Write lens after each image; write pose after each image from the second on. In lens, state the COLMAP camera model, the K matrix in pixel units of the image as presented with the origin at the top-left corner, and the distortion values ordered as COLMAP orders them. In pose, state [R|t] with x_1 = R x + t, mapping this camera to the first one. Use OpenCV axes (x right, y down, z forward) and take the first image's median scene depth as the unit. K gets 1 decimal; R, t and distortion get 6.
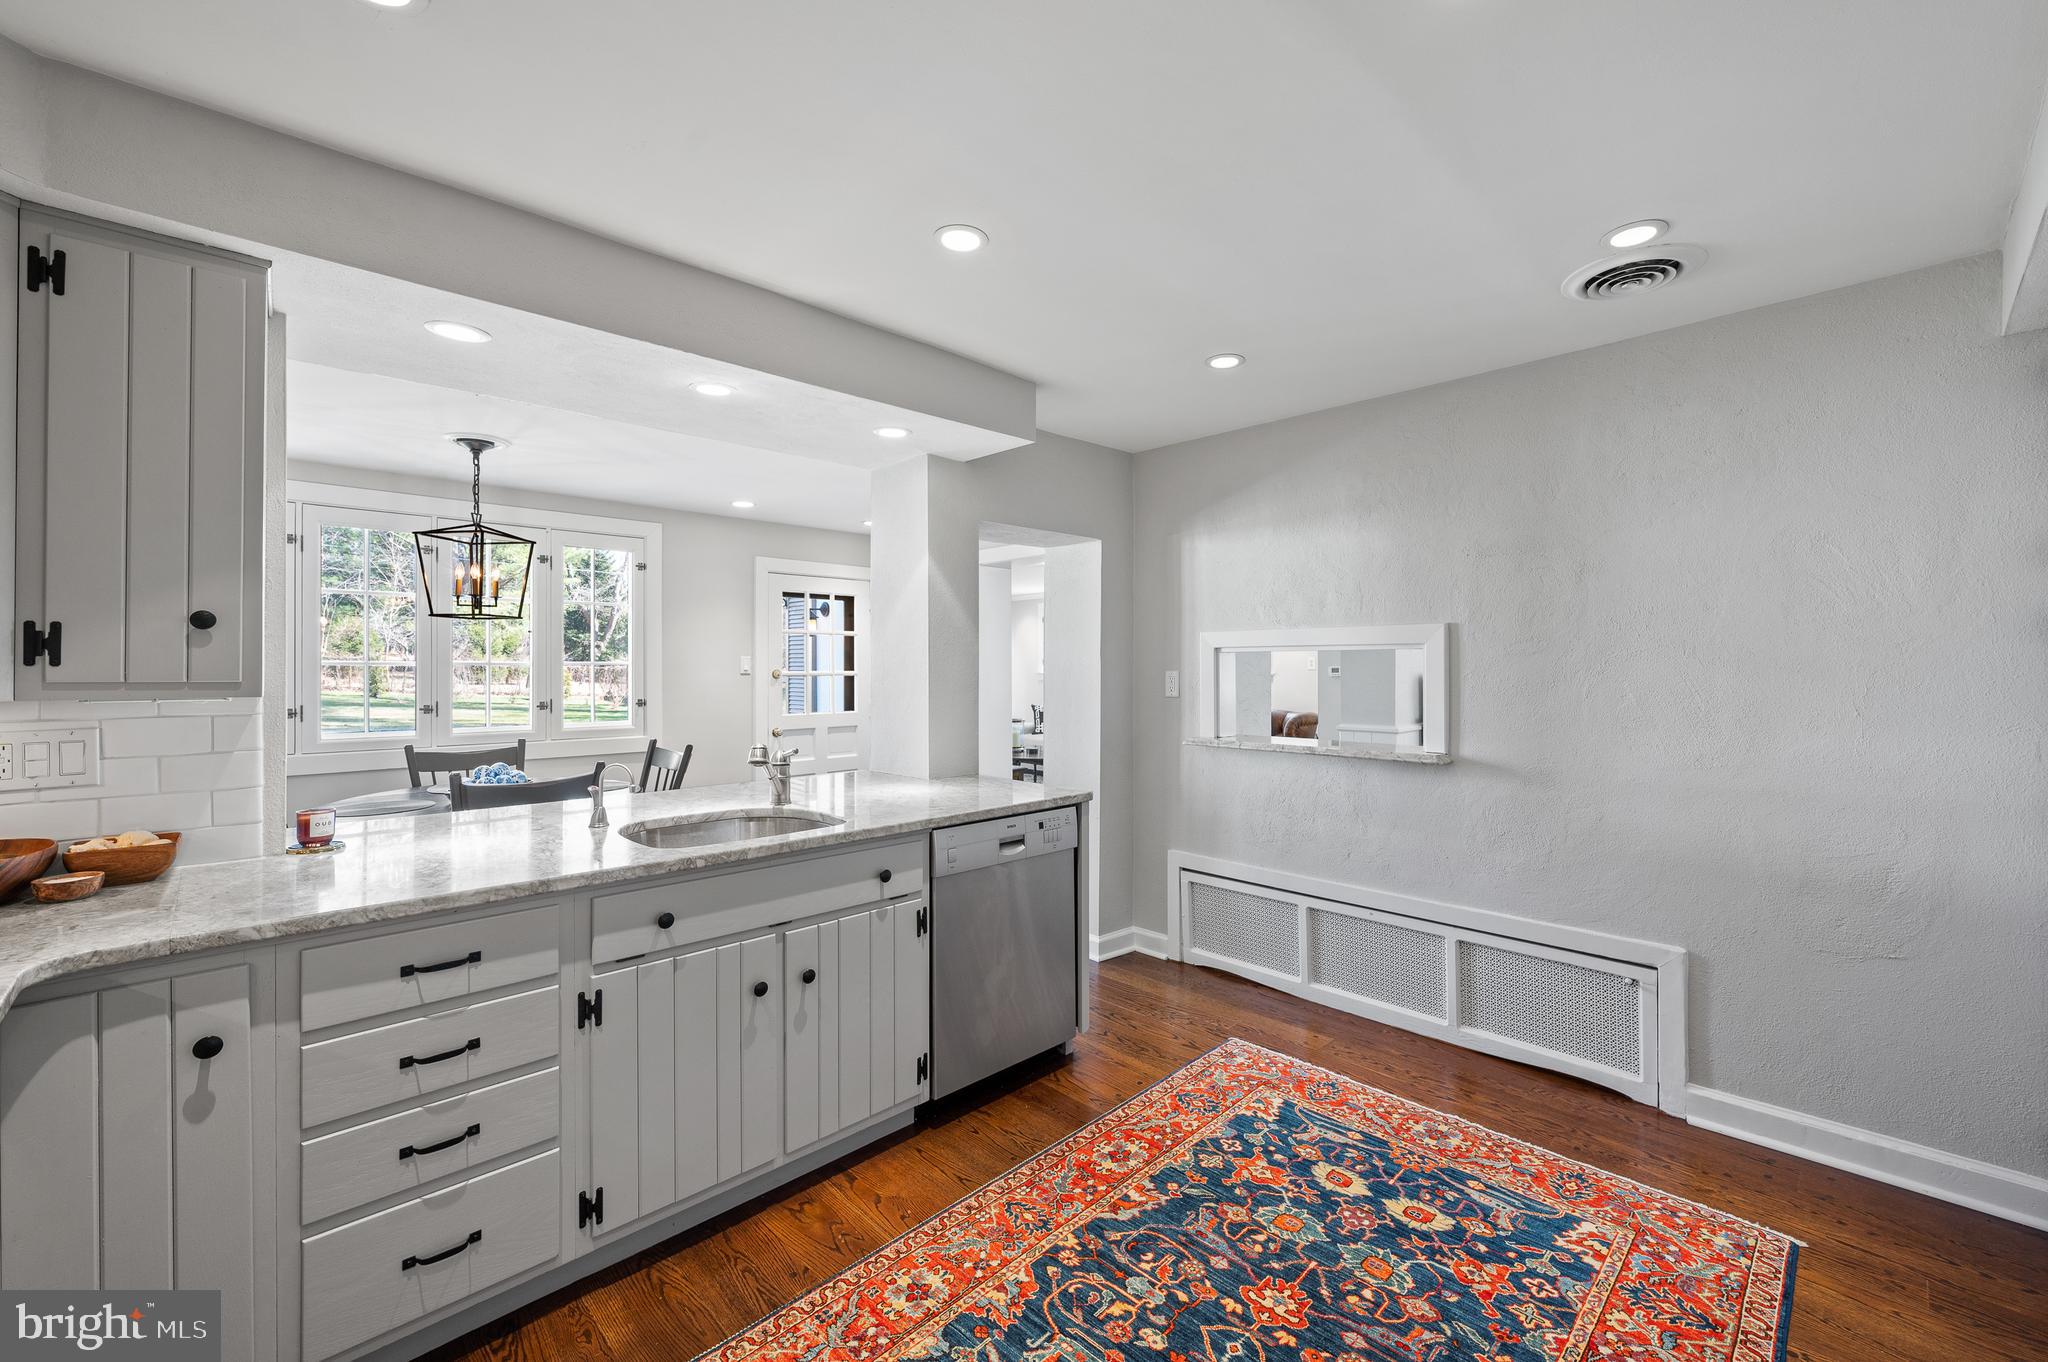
lens RADIAL K [[835.3, 0, 1028.1], [0, 835.3, 667.3], [0, 0, 1]] dist [0.002742, 0.000171]
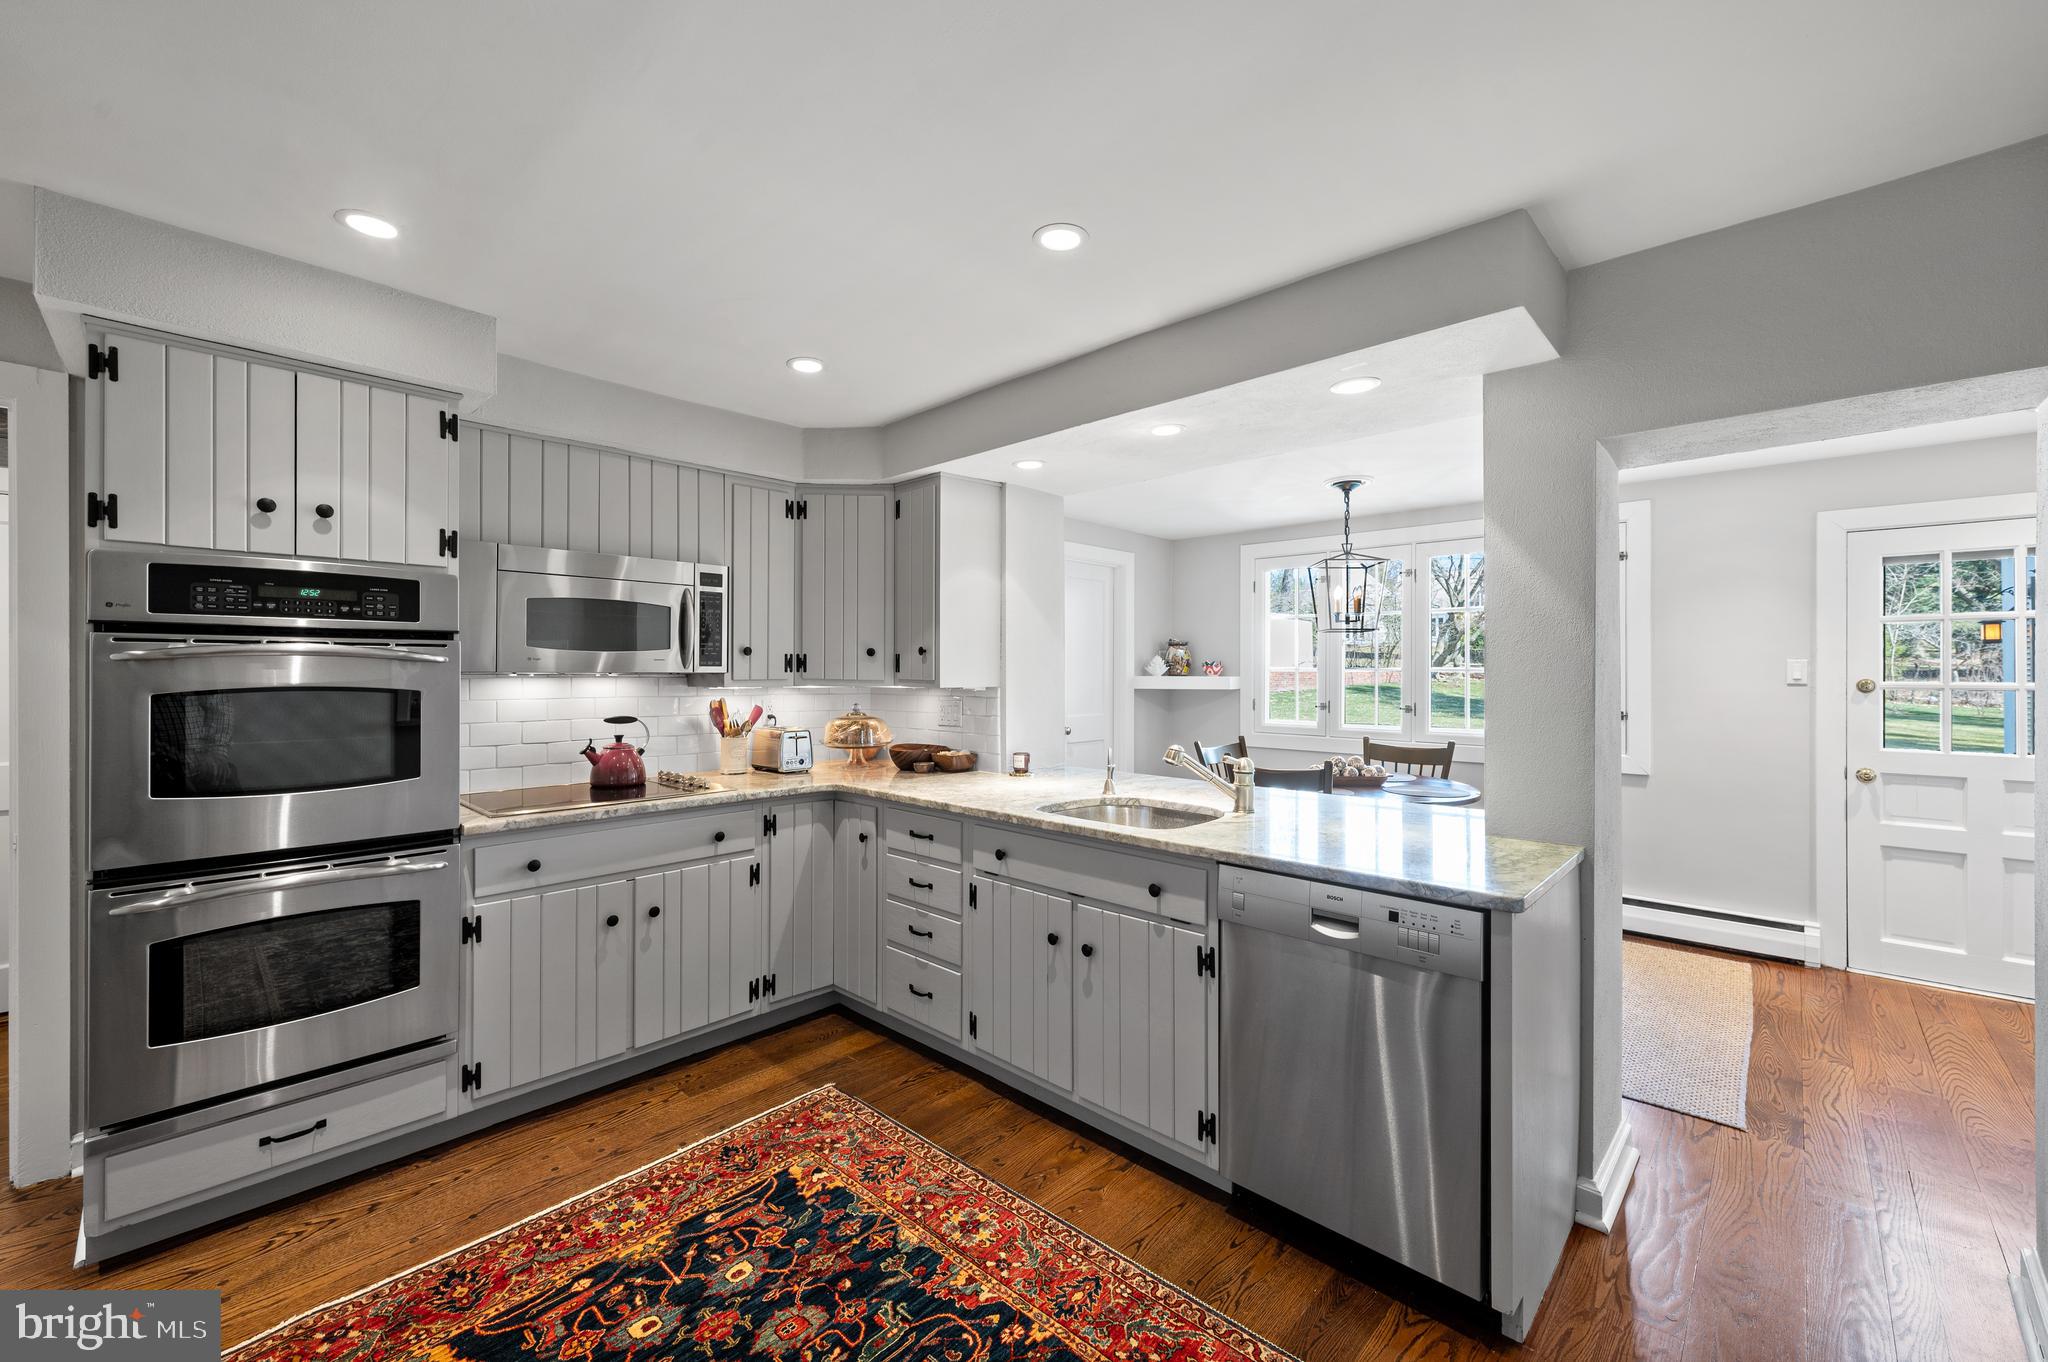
lens RADIAL K [[817.3, 0, 1033.1], [0, 817.3, 670.6], [0, 0, 1]] dist [0.000422, -0.000044]
pose [[0.045632, -0.000085, -0.998958, 0.859126], [-0.002434, 0.999997, -0.000197, -0.004938], [0.998955, 0.002440, 0.045631, 0.908750]]
